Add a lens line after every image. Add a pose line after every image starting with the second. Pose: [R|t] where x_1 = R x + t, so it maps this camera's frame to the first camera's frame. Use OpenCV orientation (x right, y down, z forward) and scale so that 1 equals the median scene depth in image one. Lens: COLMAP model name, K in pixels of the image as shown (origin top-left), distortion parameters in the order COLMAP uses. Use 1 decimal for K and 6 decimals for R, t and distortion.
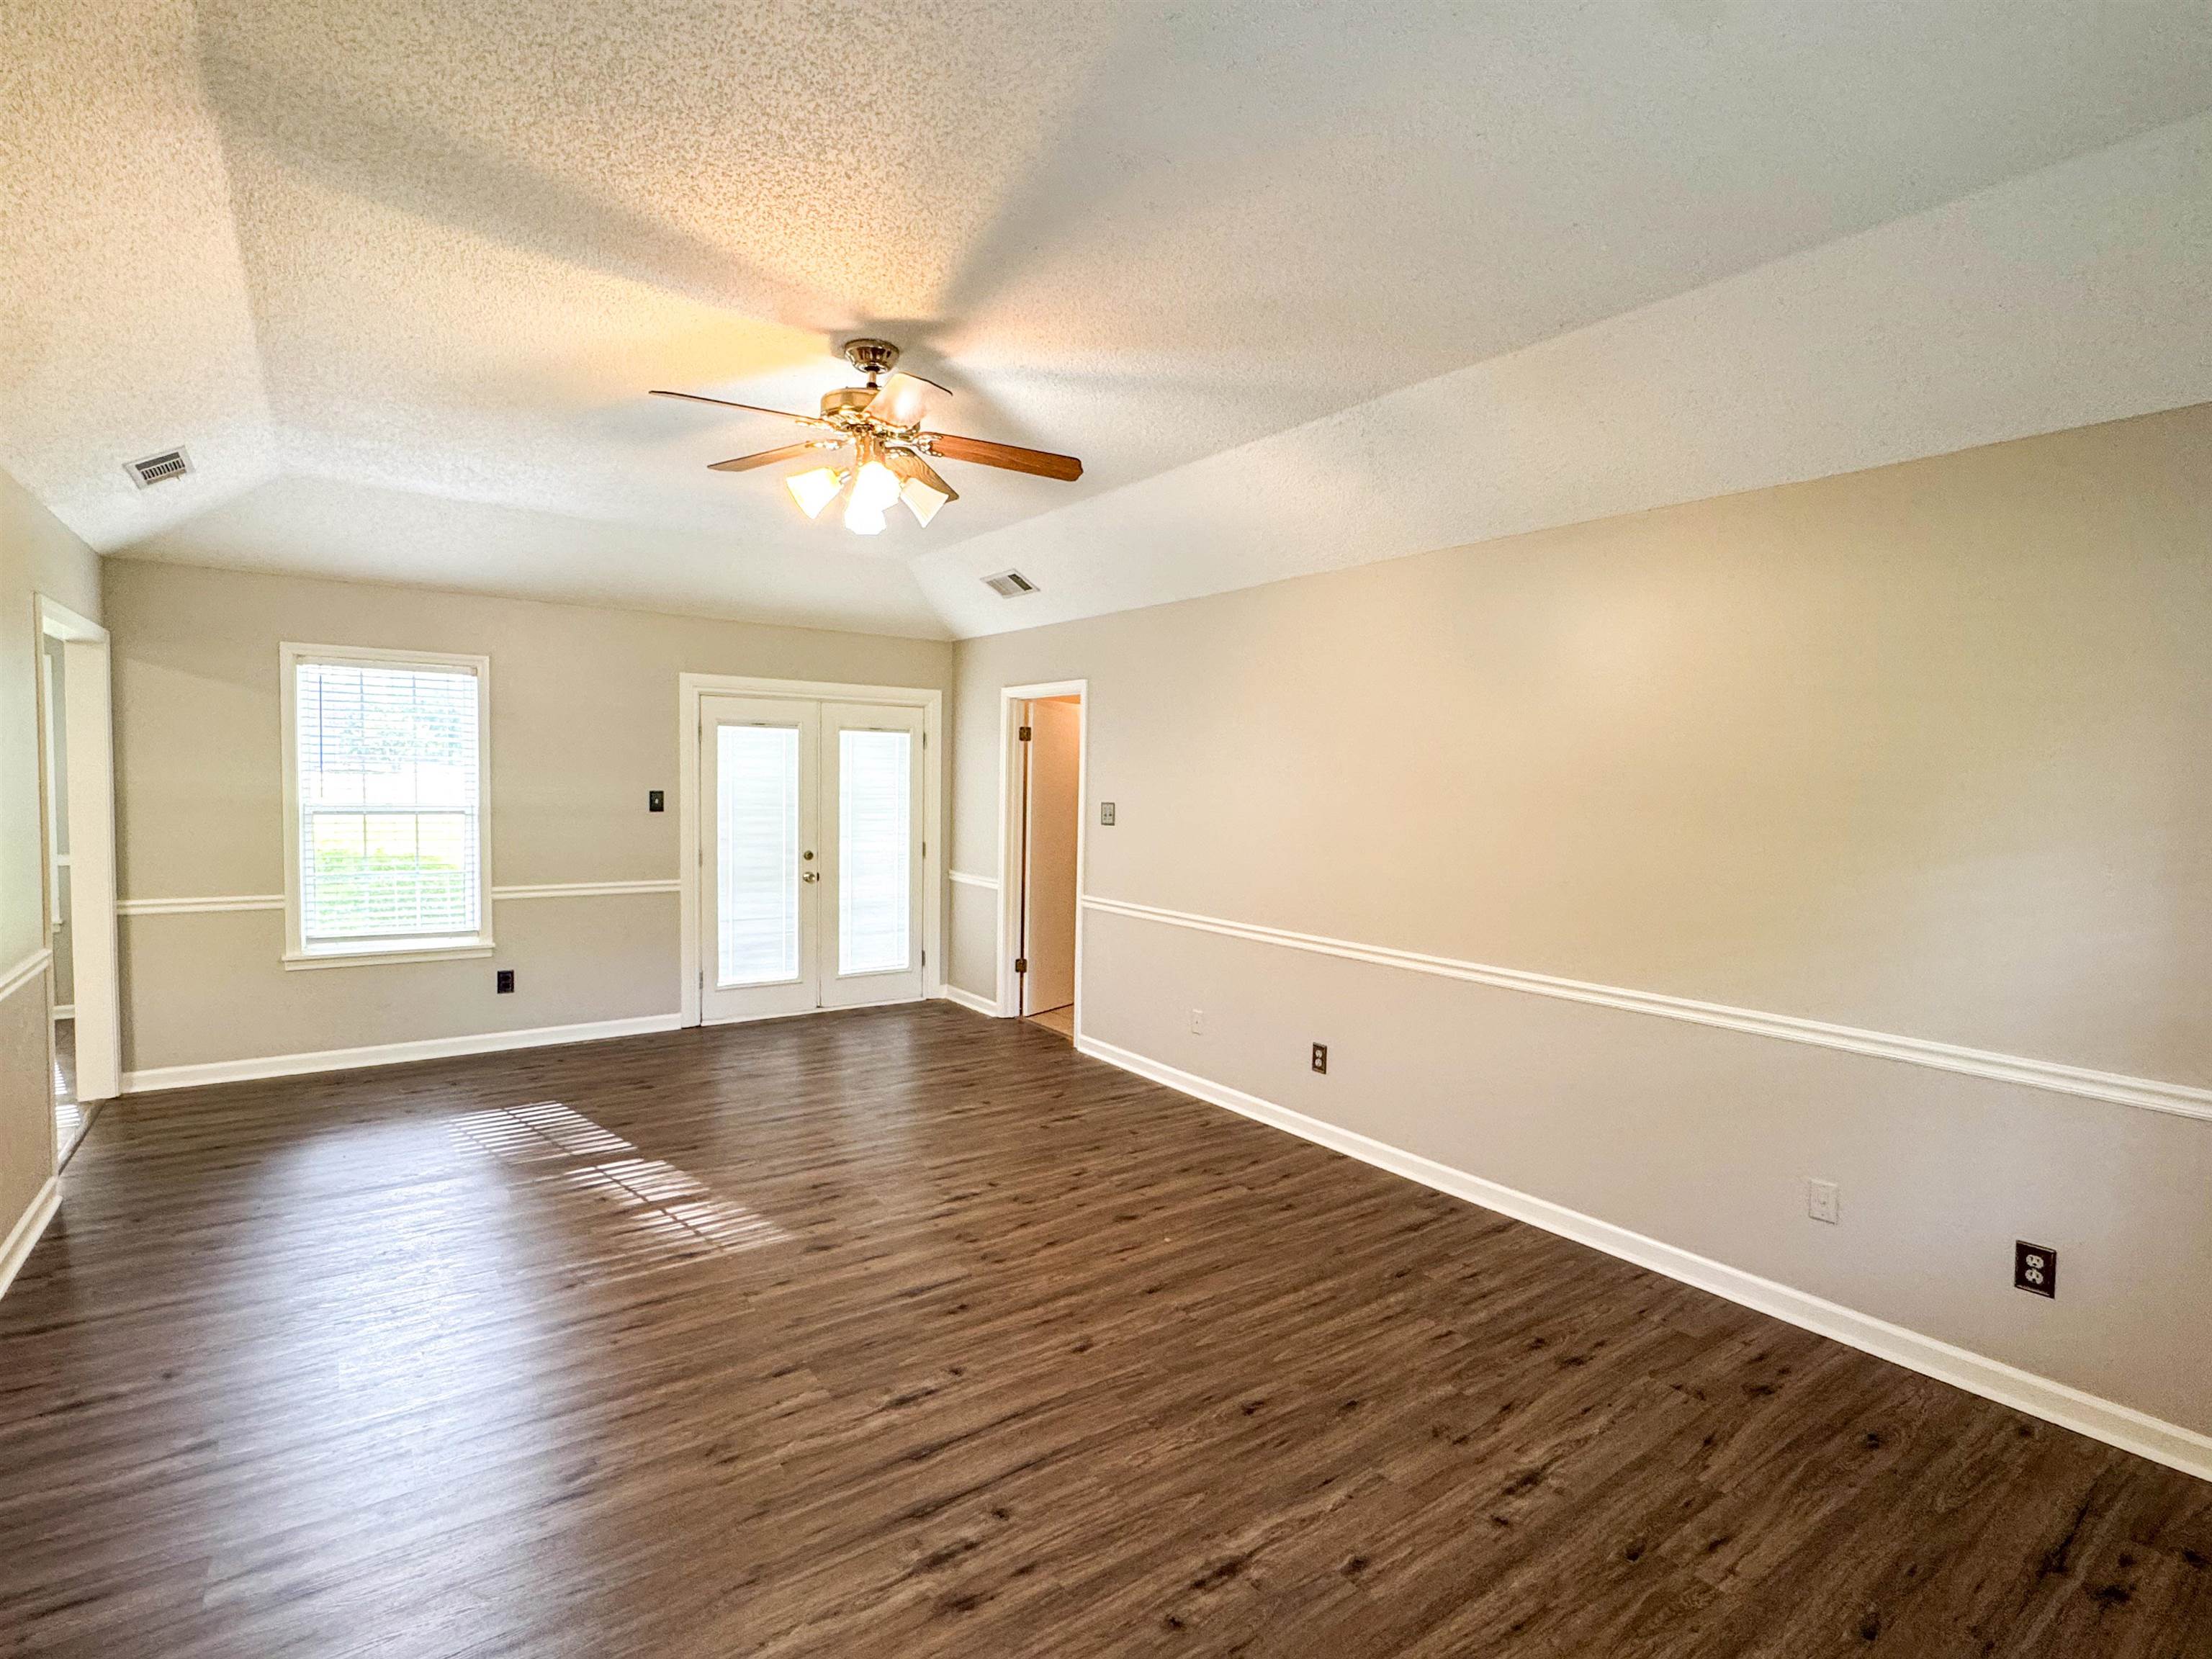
lens RADIAL K [[1074.7, 0, 1106.2], [0, 1074.7, 840.1], [0, 0, 1]] dist [-0.004158, 0.000918]
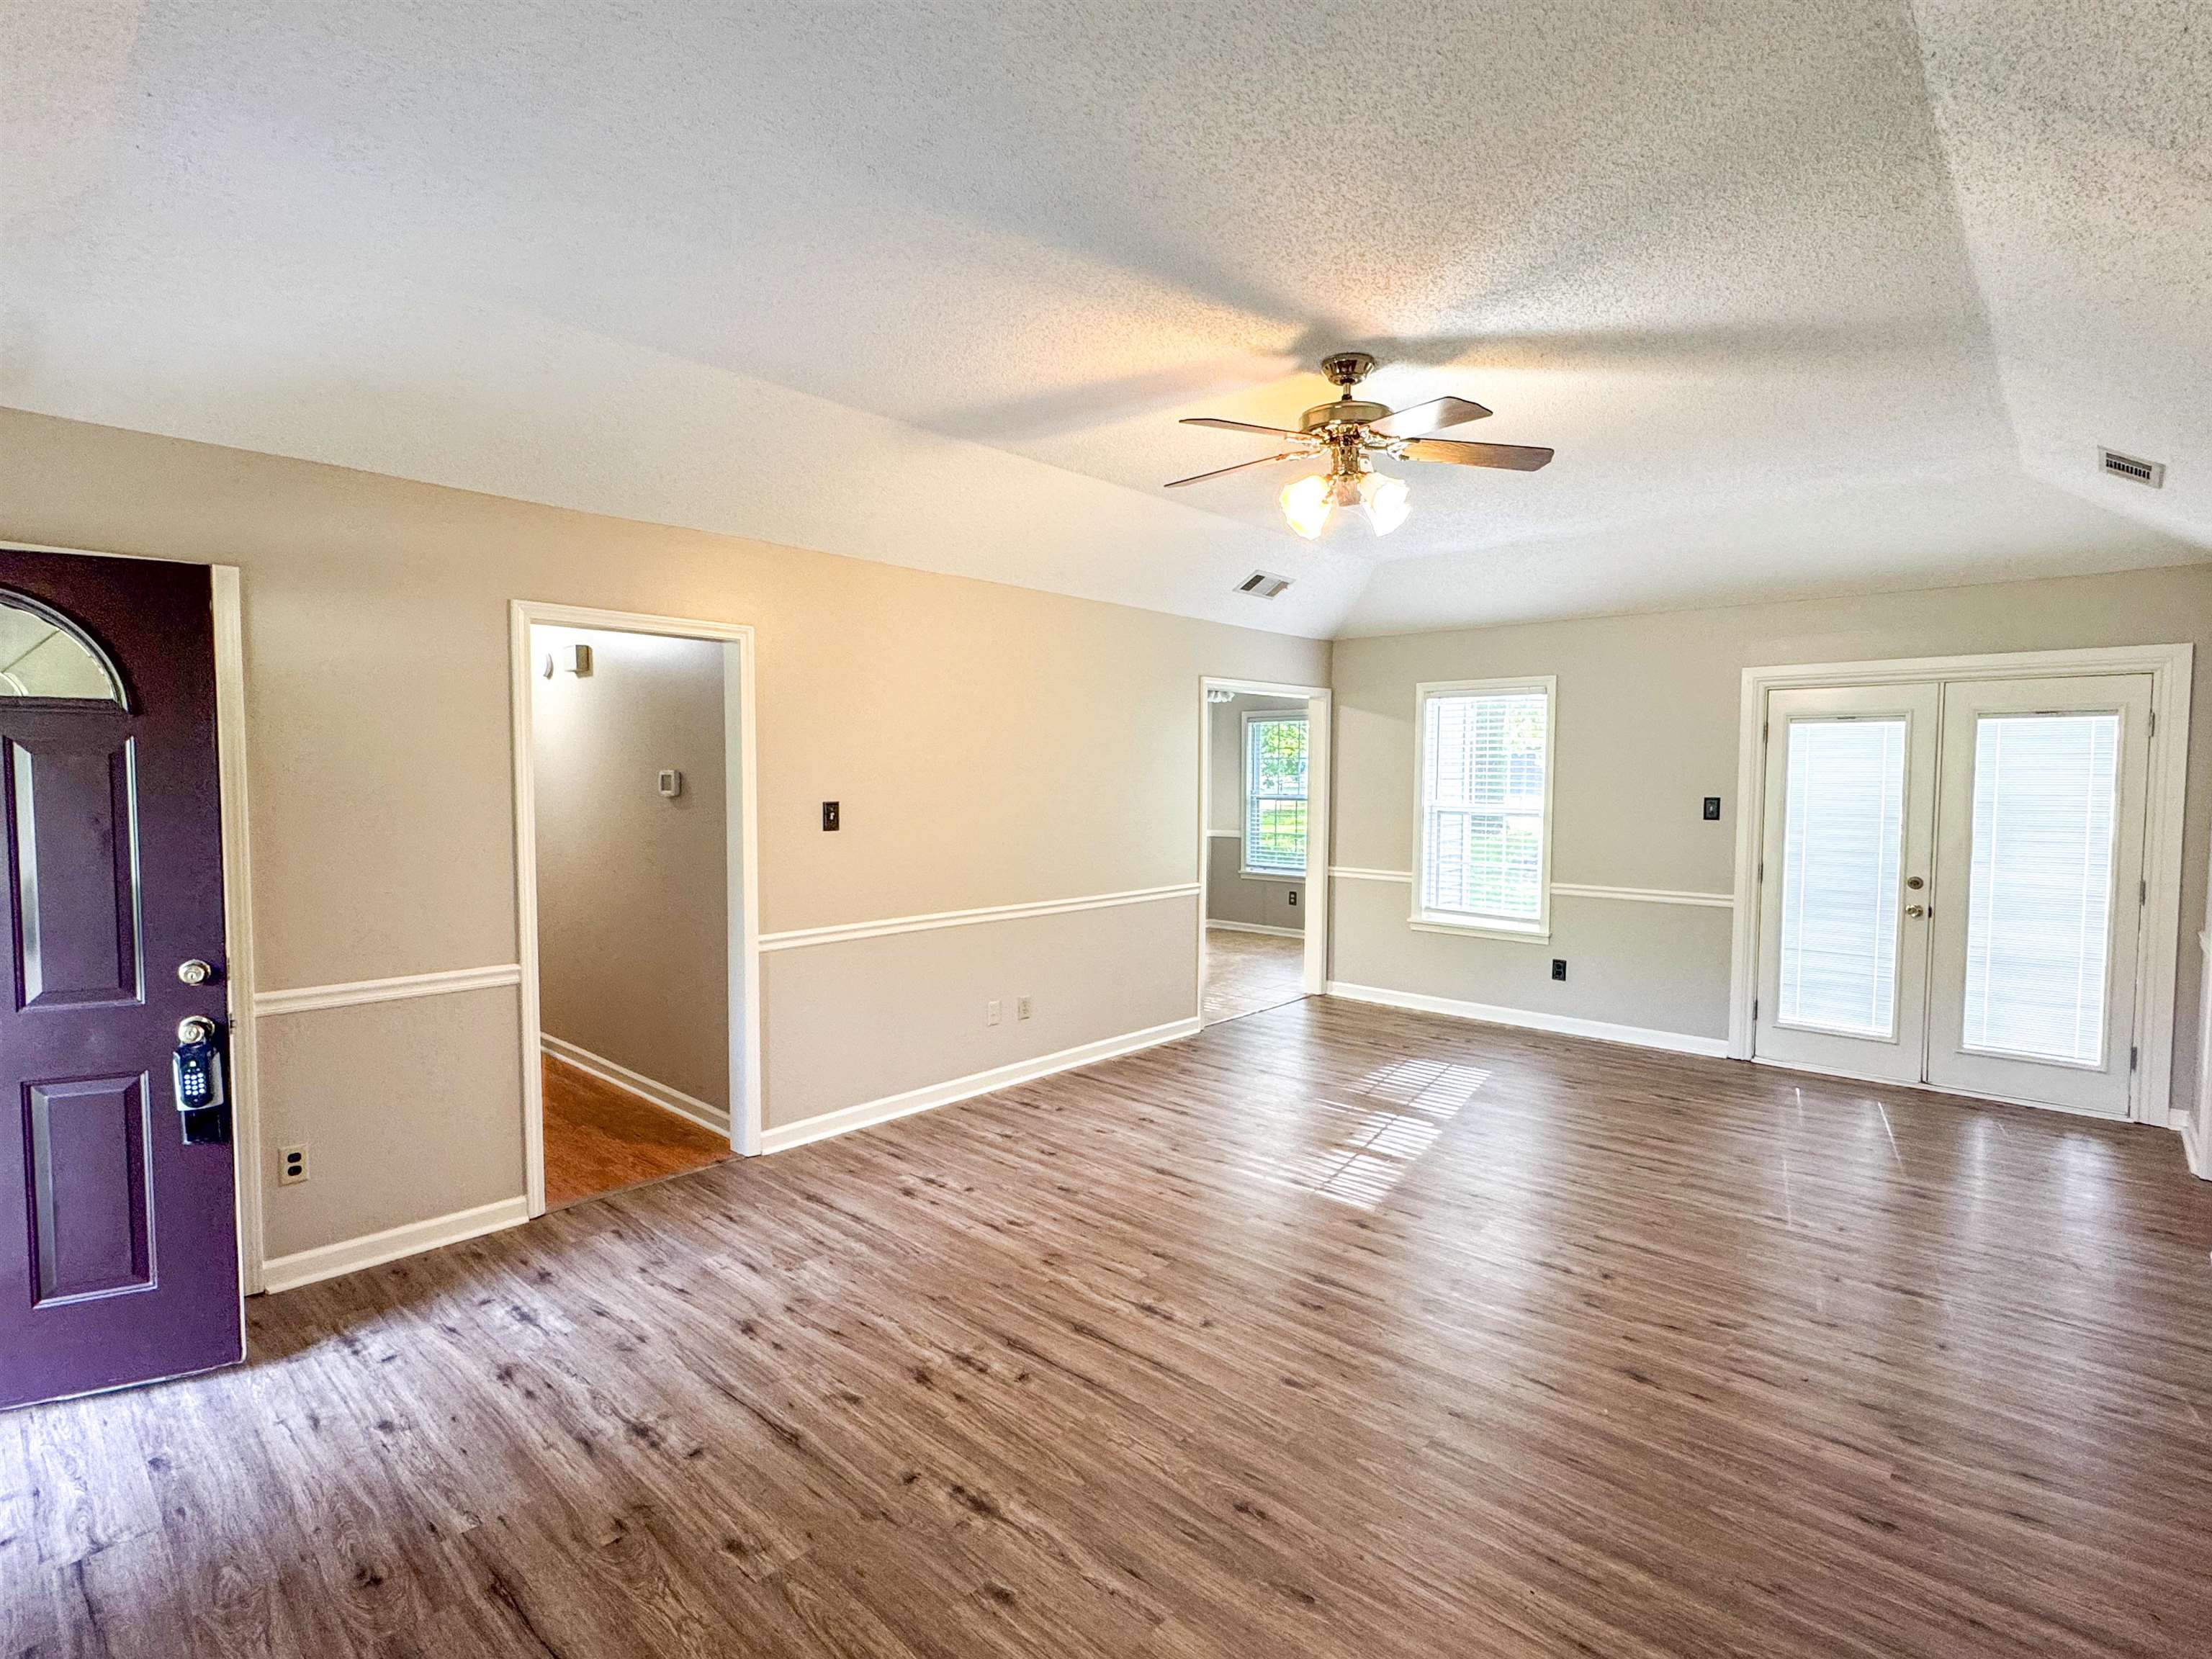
lens RADIAL K [[1074.7, 0, 1104.2], [0, 1074.7, 835.3], [0, 0, 1]] dist [-0.004158, 0.000918]
pose [[0.206090, 0.037560, -0.977812, 0.583491], [-0.058553, 0.997946, 0.025992, -0.009315], [0.976780, 0.051897, 0.207865, 0.436777]]
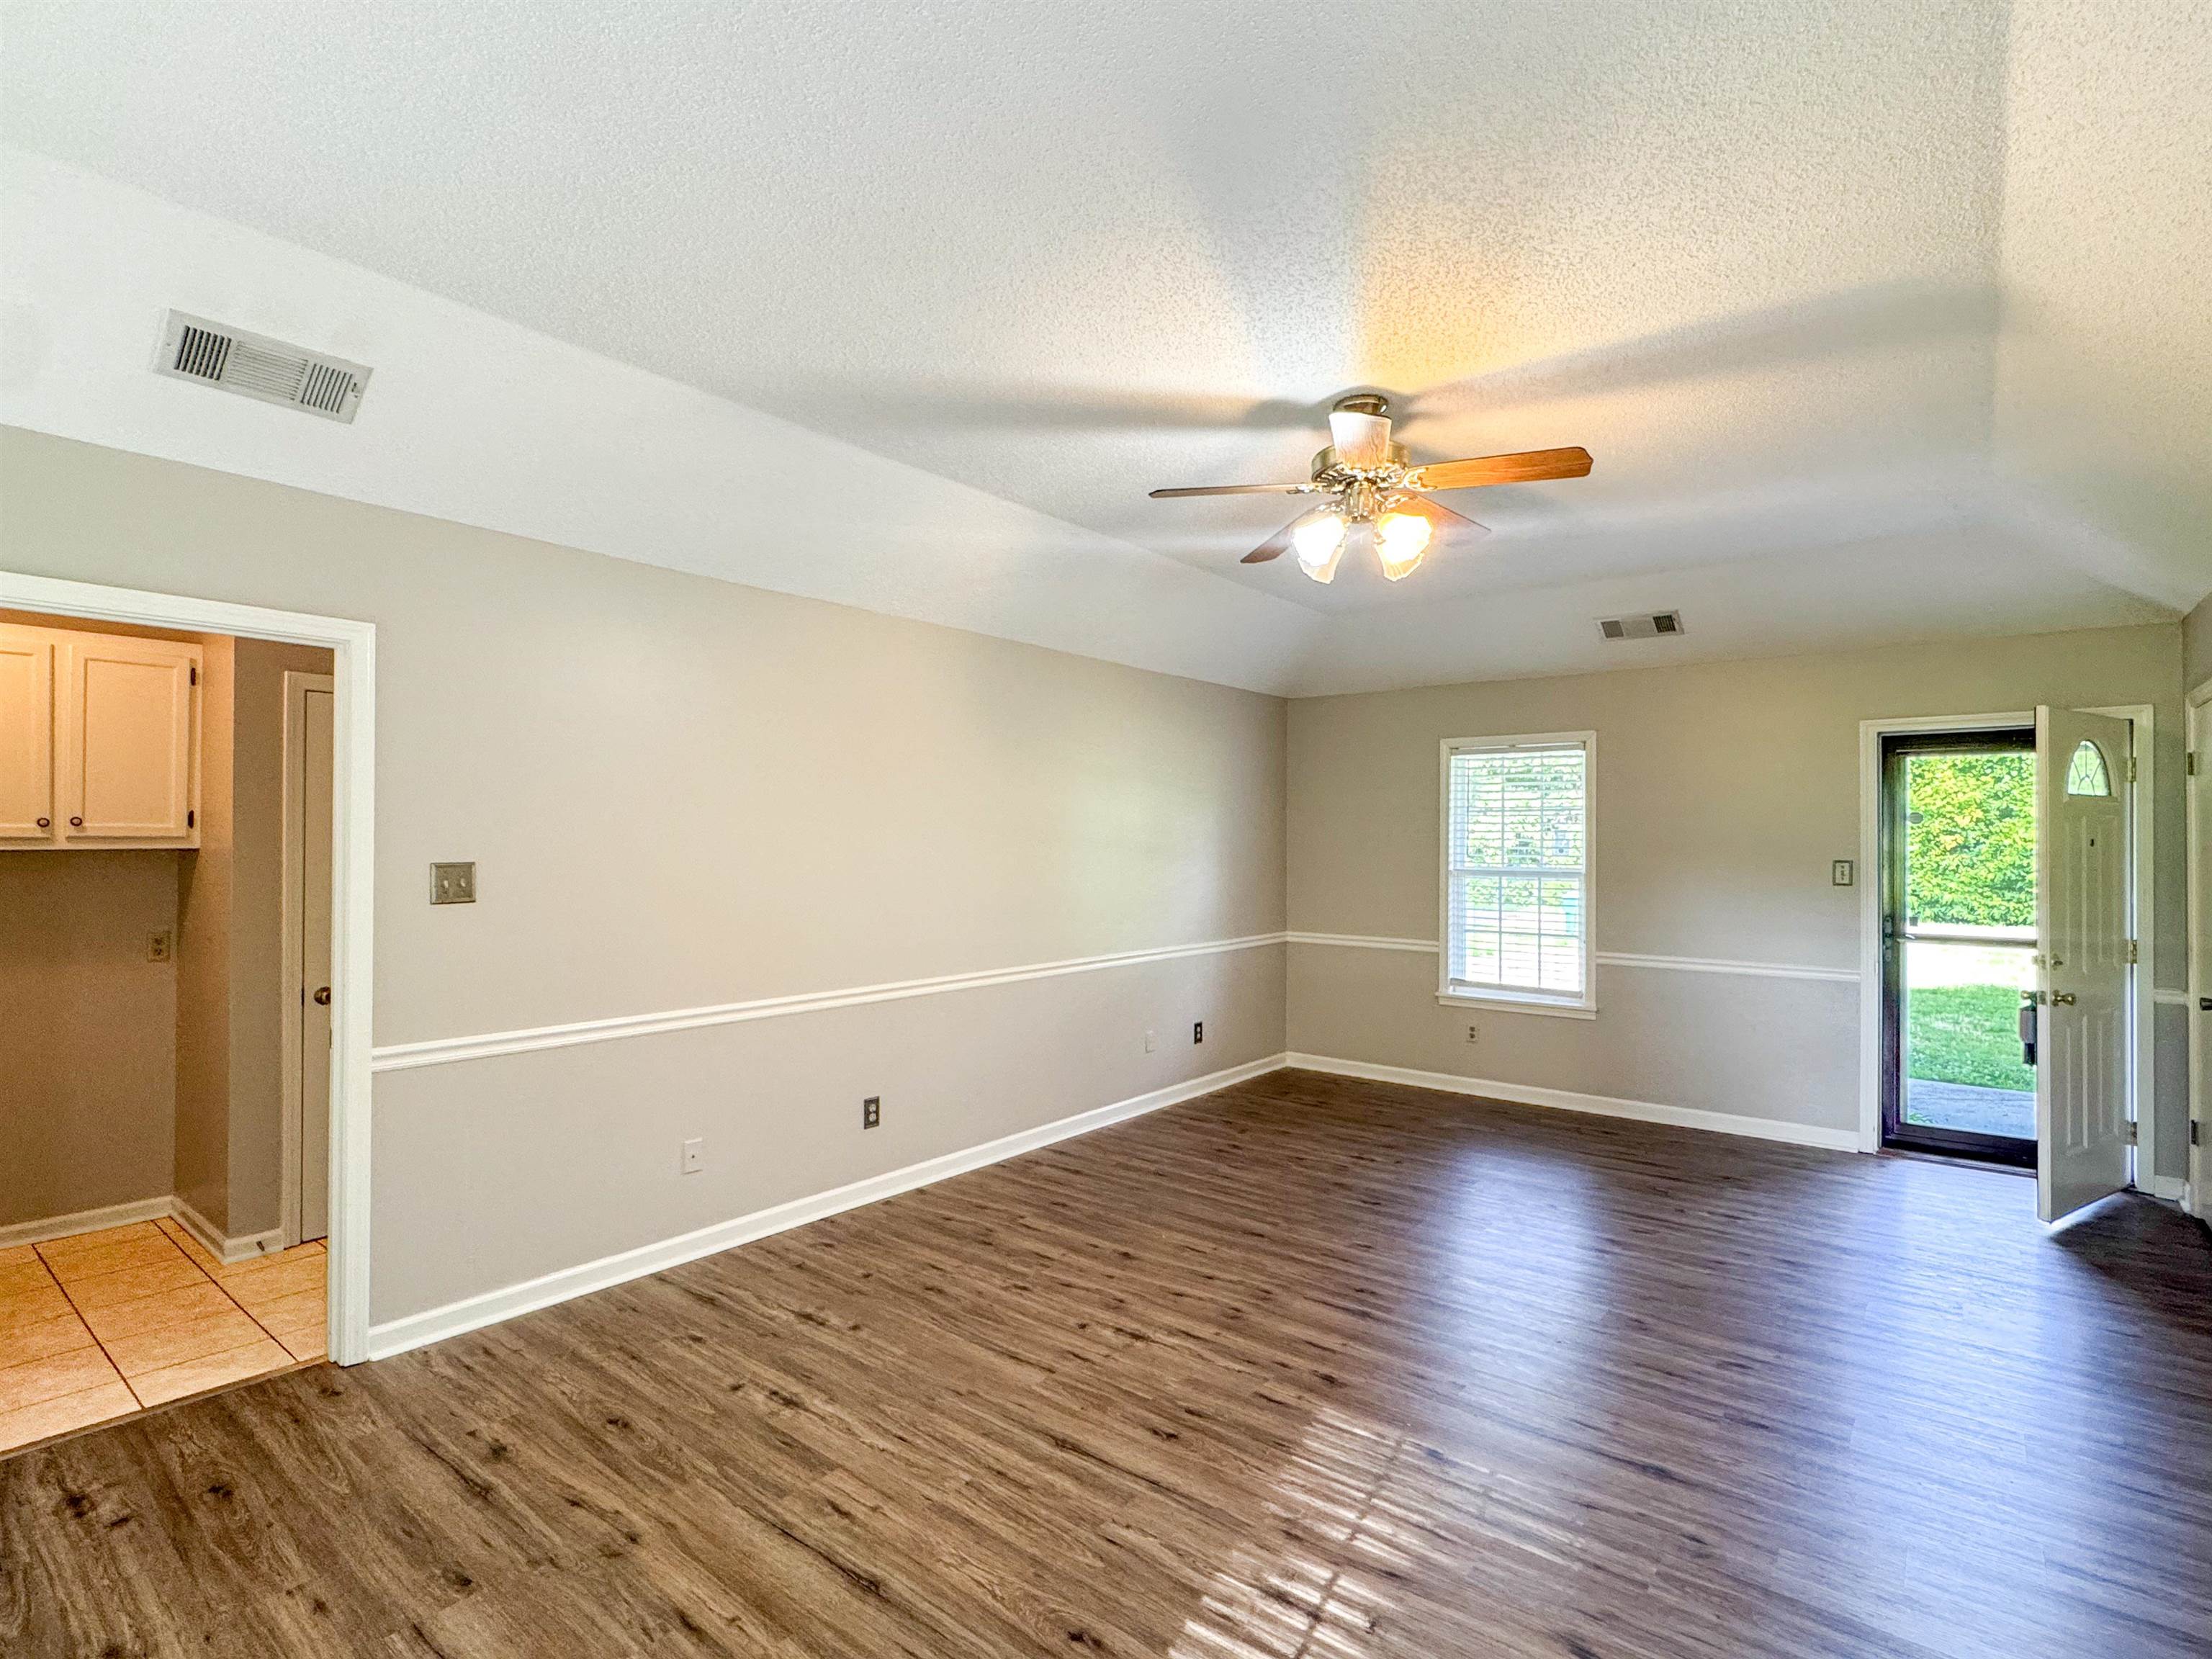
lens RADIAL K [[1074.7, 0, 1095.1], [0, 1074.7, 840.2], [0, 0, 1]] dist [-0.004158, 0.000918]
pose [[-0.262480, -0.015353, 0.964815, -0.864792], [0.046201, 0.998527, 0.028459, -0.065176], [-0.963831, 0.052045, -0.261384, 1.161427]]
